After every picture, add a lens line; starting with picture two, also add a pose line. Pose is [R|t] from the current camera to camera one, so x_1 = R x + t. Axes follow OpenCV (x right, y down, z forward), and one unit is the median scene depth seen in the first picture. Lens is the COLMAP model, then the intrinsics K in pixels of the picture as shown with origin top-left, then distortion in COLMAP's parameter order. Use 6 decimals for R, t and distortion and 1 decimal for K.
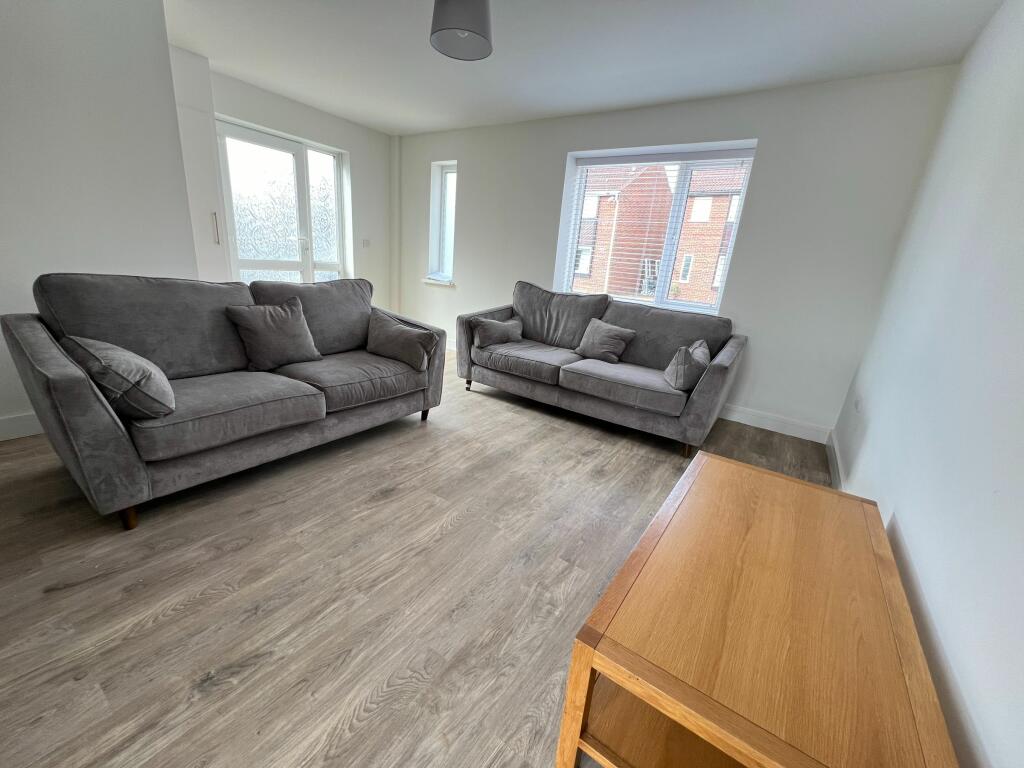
lens RADIAL K [[411.2, 0, 510.7], [0, 411.2, 384.2], [0, 0, 1]] dist [-0.003034, 0.001402]
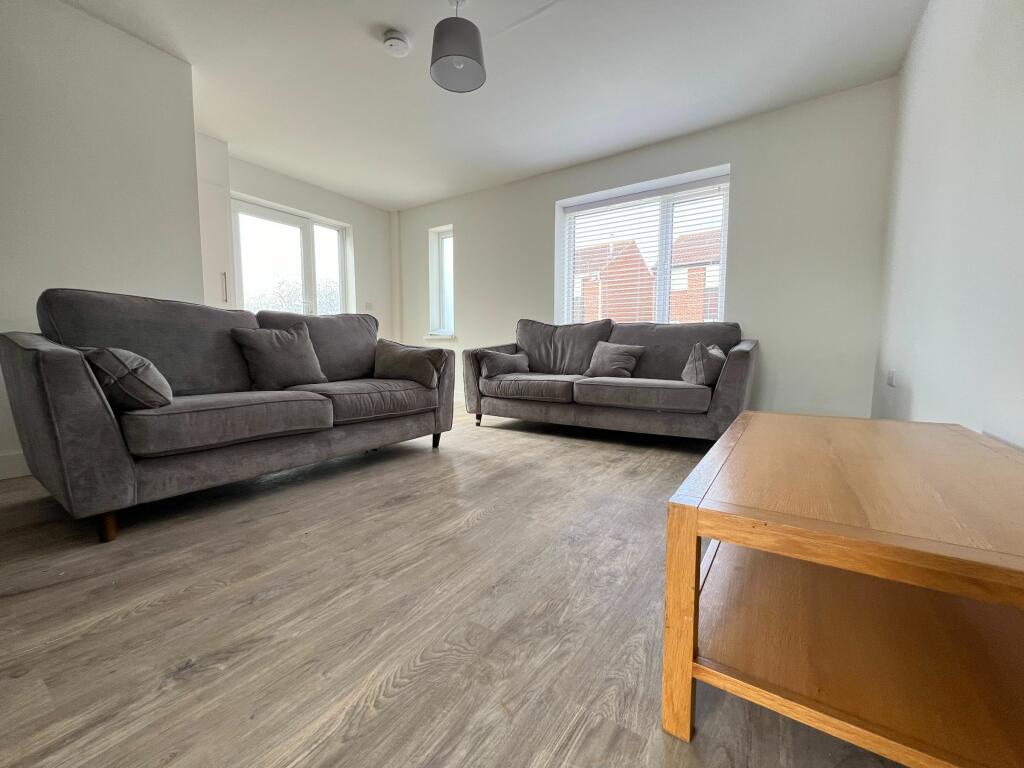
lens RADIAL K [[411.2, 0, 510.9], [0, 411.2, 382.1], [0, 0, 1]] dist [-0.003034, 0.001402]
pose [[0.996607, -0.081706, 0.009939, -0.066754], [0.081988, 0.974828, -0.207335, 0.272986], [0.007252, 0.207447, 0.978219, 0.096884]]
